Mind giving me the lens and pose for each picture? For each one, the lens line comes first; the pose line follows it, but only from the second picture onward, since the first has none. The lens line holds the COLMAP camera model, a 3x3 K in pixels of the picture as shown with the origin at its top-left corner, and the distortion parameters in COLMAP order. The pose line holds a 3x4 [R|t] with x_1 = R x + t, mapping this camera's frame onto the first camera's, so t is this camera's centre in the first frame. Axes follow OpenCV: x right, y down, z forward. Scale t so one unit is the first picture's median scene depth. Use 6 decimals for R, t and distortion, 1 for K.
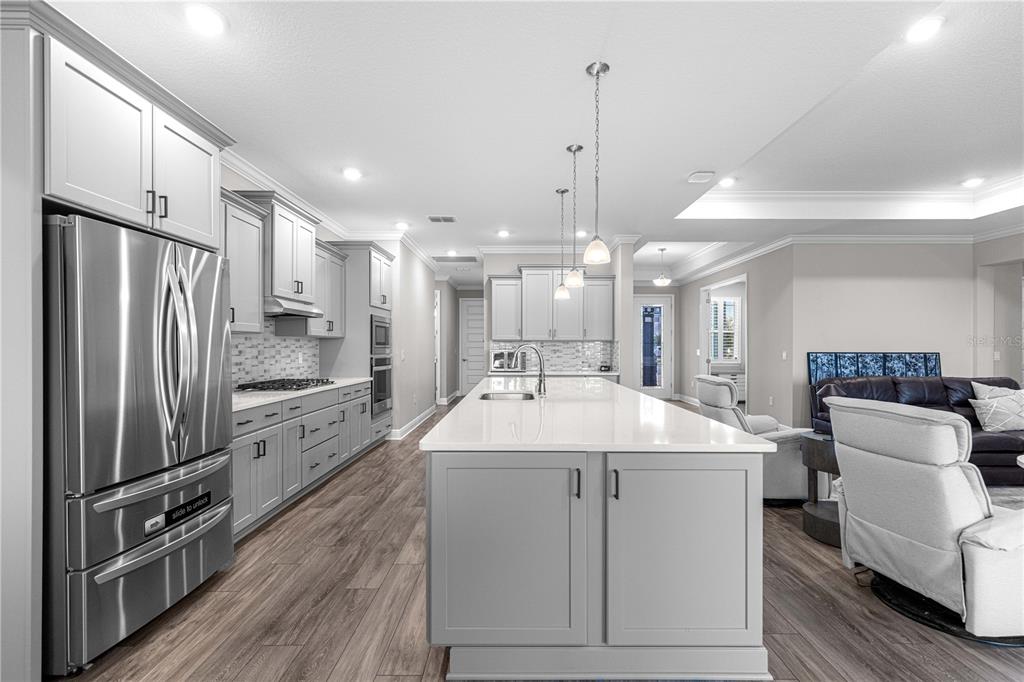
lens RADIAL K [[465.4, 0, 513.1], [0, 465.4, 348.9], [0, 0, 1]] dist [0.008913, -0.001021]
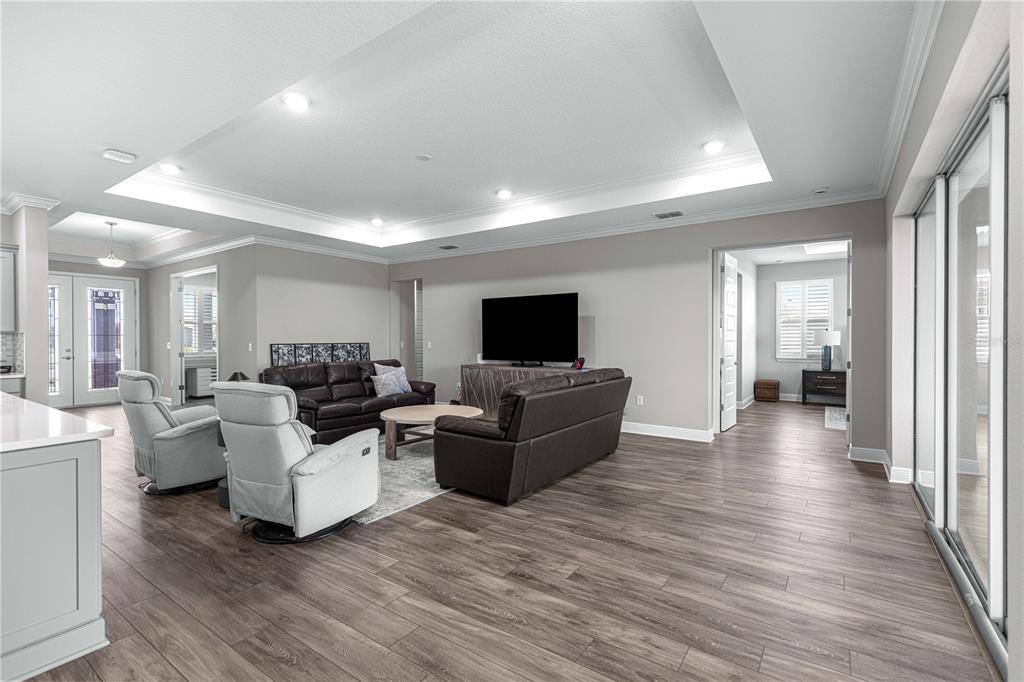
lens RADIAL K [[465.4, 0, 514.0], [0, 465.4, 340.5], [0, 0, 1]] dist [0.008913, -0.001021]
pose [[0.565643, -0.008151, 0.824610, 0.046349], [0.008297, 0.999957, 0.004193, -0.000580], [-0.824609, 0.004470, 0.565686, -0.100481]]
